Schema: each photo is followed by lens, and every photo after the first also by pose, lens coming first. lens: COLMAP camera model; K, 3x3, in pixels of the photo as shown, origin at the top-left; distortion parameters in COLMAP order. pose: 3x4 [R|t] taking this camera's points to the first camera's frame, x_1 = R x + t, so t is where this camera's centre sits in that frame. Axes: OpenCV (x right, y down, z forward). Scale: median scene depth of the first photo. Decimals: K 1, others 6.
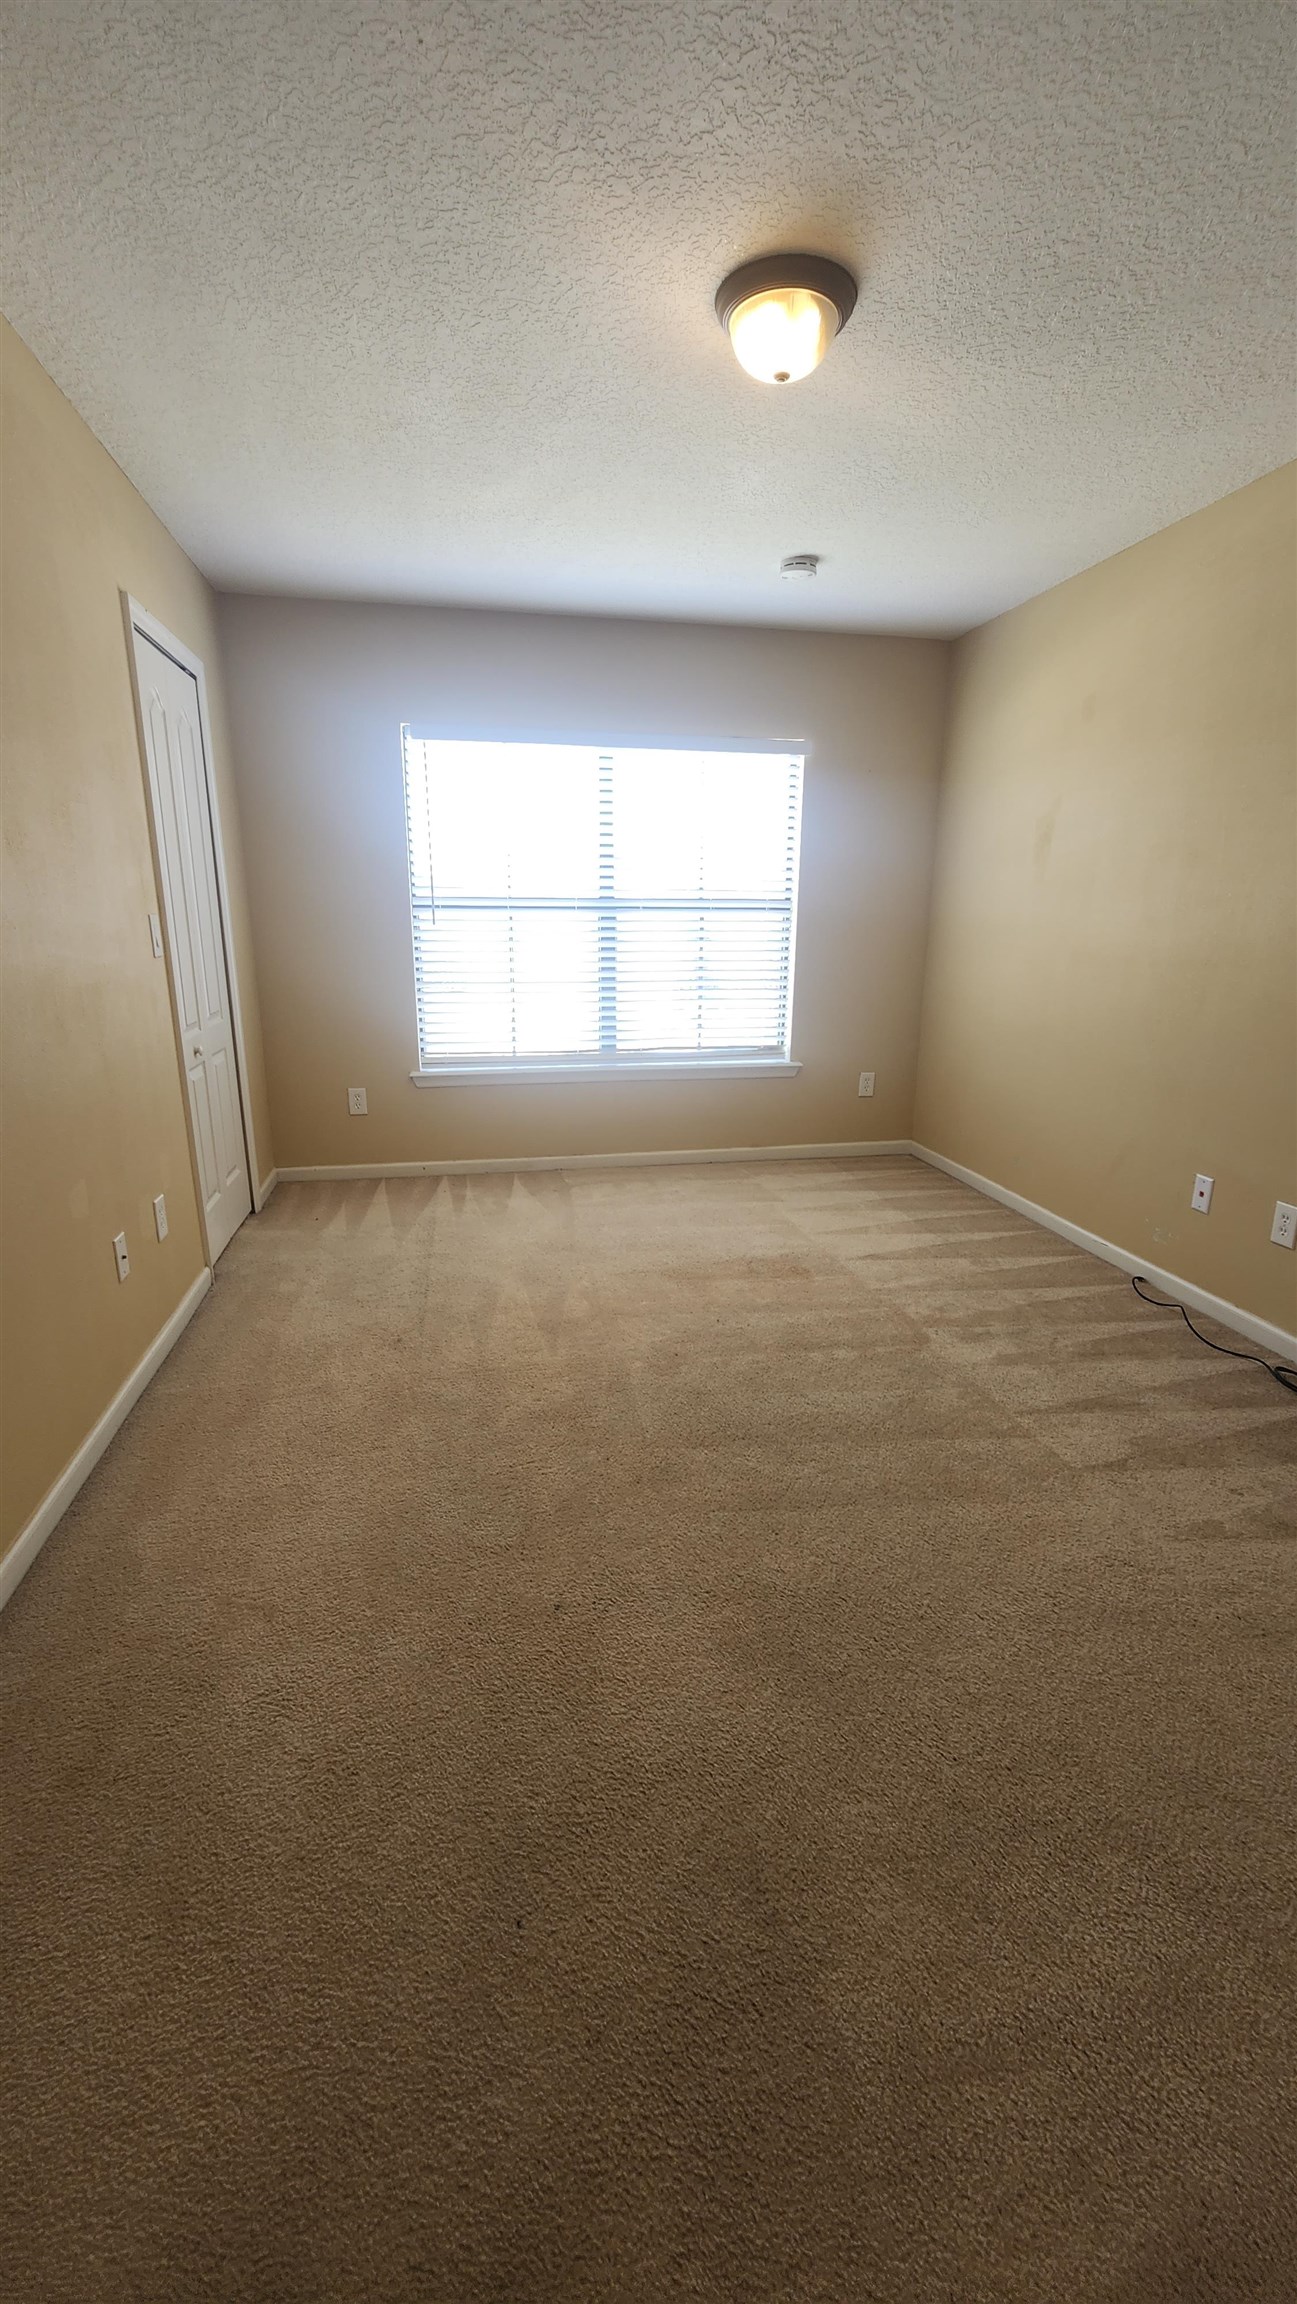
lens RADIAL K [[935.5, 0, 648.5], [0, 935.5, 1152.0], [0, 0, 1]] dist [0.018097, -0.021065]
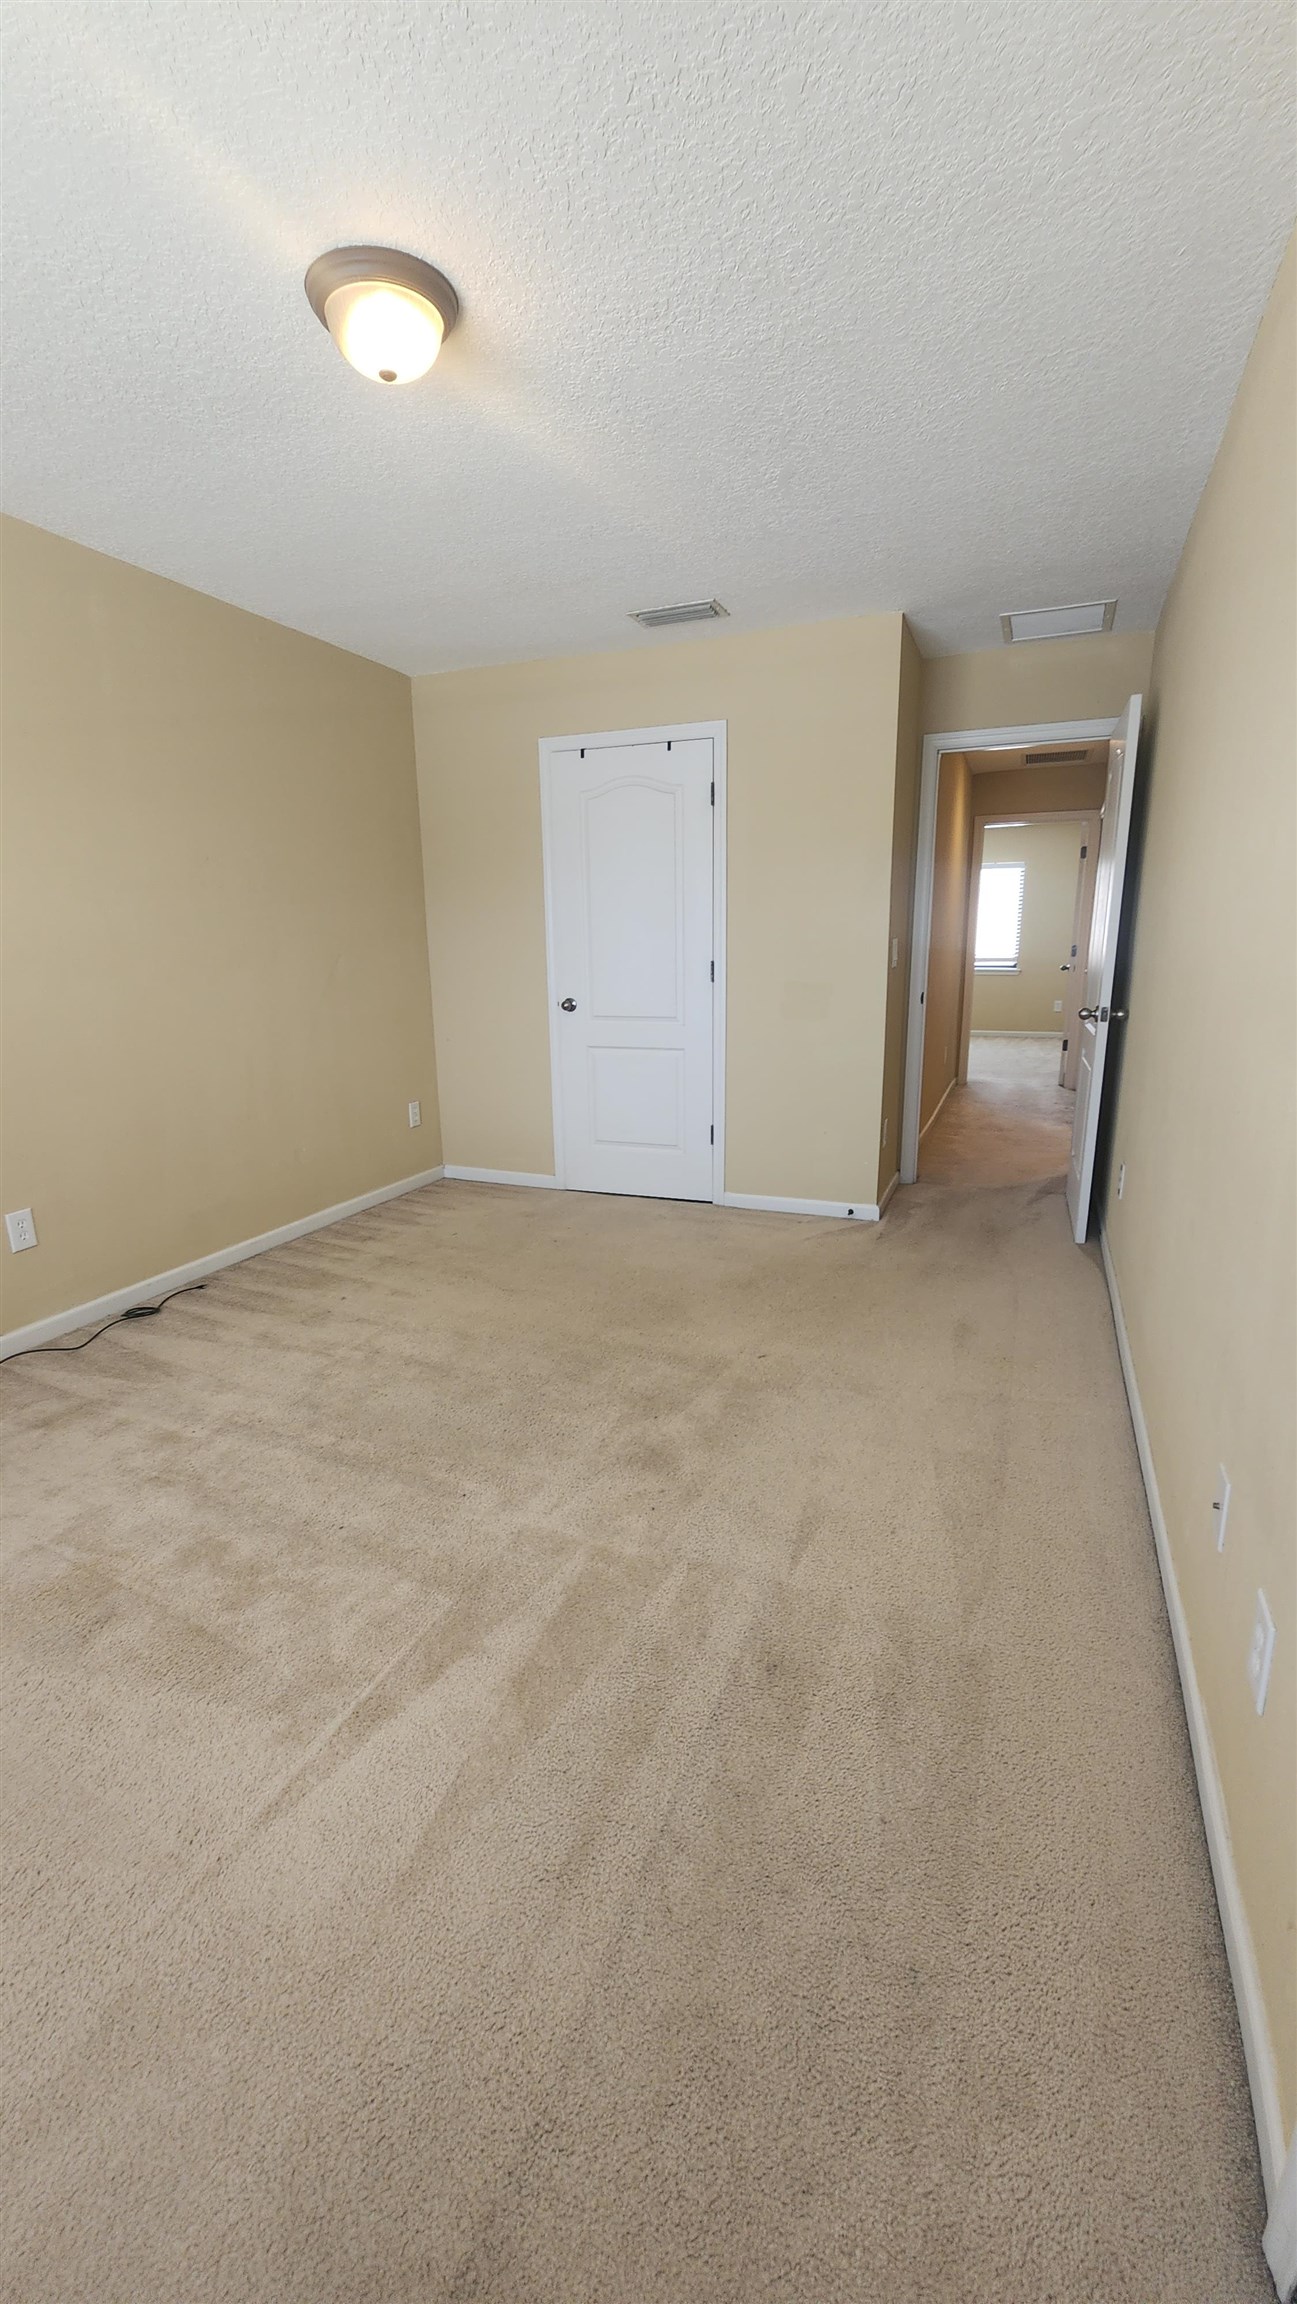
lens RADIAL K [[935.5, 0, 648.5], [0, 935.5, 1152.0], [0, 0, 1]] dist [0.018097, -0.021065]
pose [[-0.838284, -0.118599, 0.532178, -0.539747], [0.150353, 0.887928, 0.434716, -0.405024], [-0.524093, 0.444430, -0.726504, 1.511266]]
